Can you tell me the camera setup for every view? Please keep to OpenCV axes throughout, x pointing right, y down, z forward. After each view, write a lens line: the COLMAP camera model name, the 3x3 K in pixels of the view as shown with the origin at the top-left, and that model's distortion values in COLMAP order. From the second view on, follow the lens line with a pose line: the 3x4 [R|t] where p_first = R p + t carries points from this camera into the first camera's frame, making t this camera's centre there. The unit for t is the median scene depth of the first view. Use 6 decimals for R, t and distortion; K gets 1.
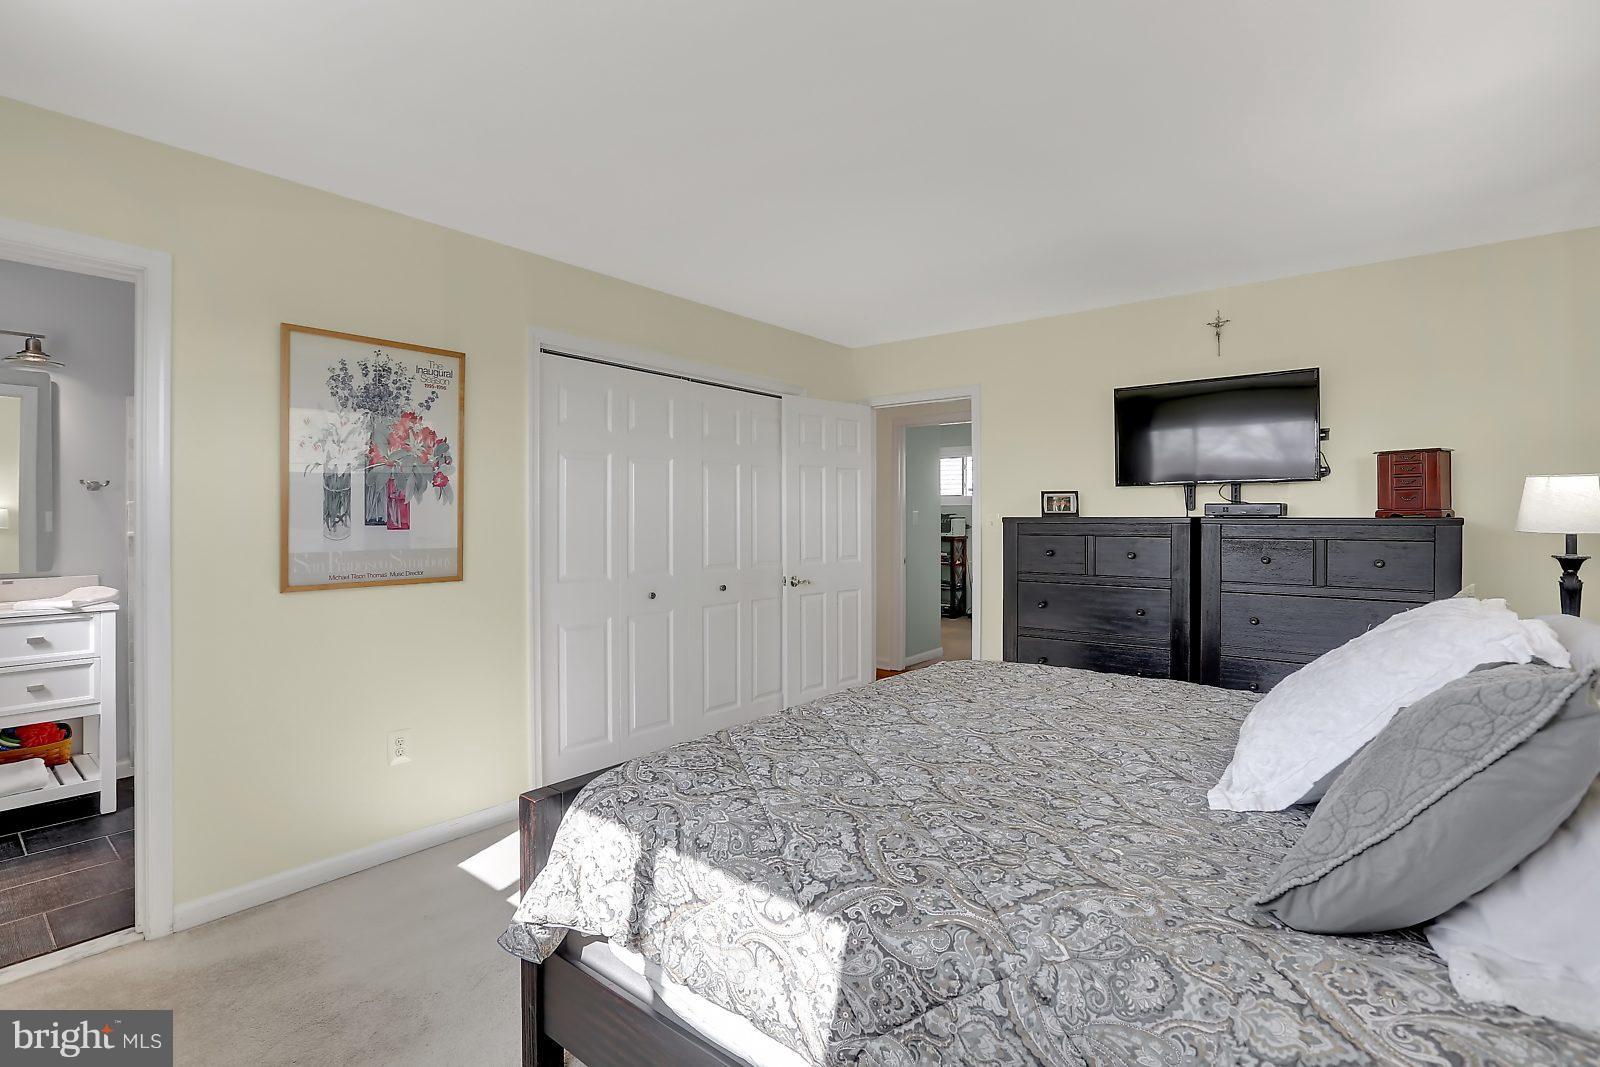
lens RADIAL K [[771.9, 0, 799.9], [0, 771.9, 527.3], [0, 0, 1]] dist [-0.001241, 0.000462]
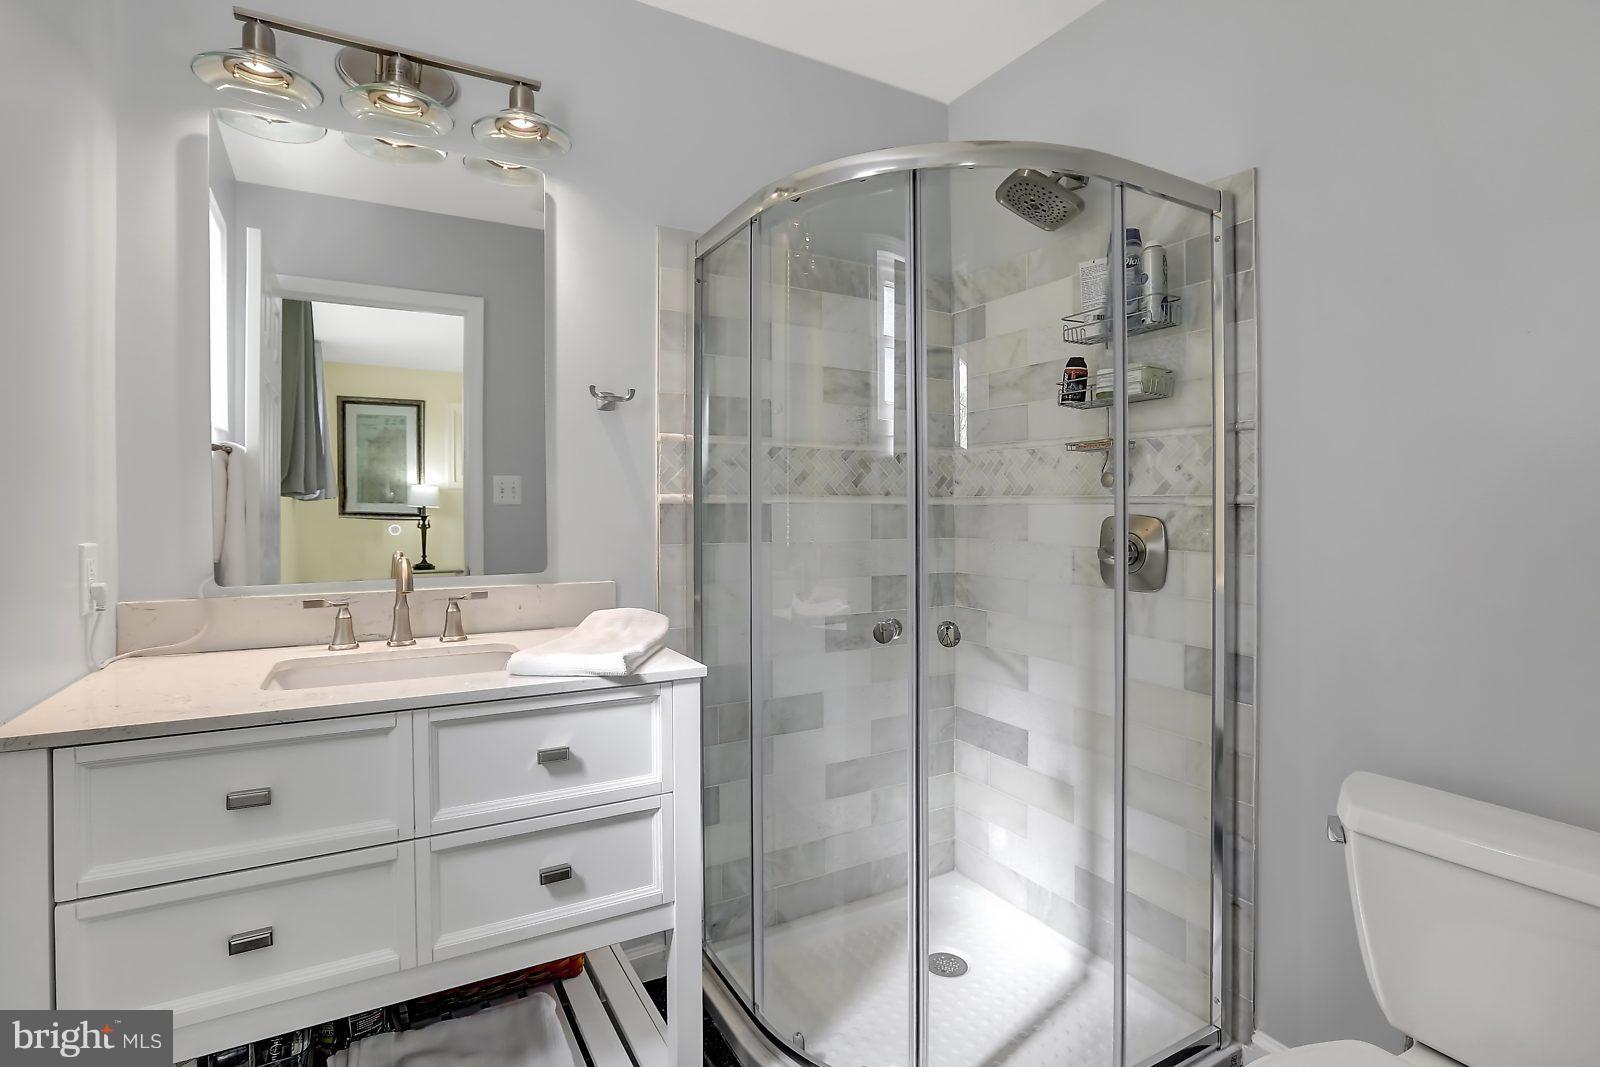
lens RADIAL K [[771.9, 0, 799.5], [0, 771.9, 523.5], [0, 0, 1]] dist [-0.001241, 0.000462]
pose [[0.932010, 0.009230, -0.362315, -0.689508], [-0.000796, 0.999725, 0.023422, 0.017113], [0.362432, -0.021541, 0.931761, 0.640257]]
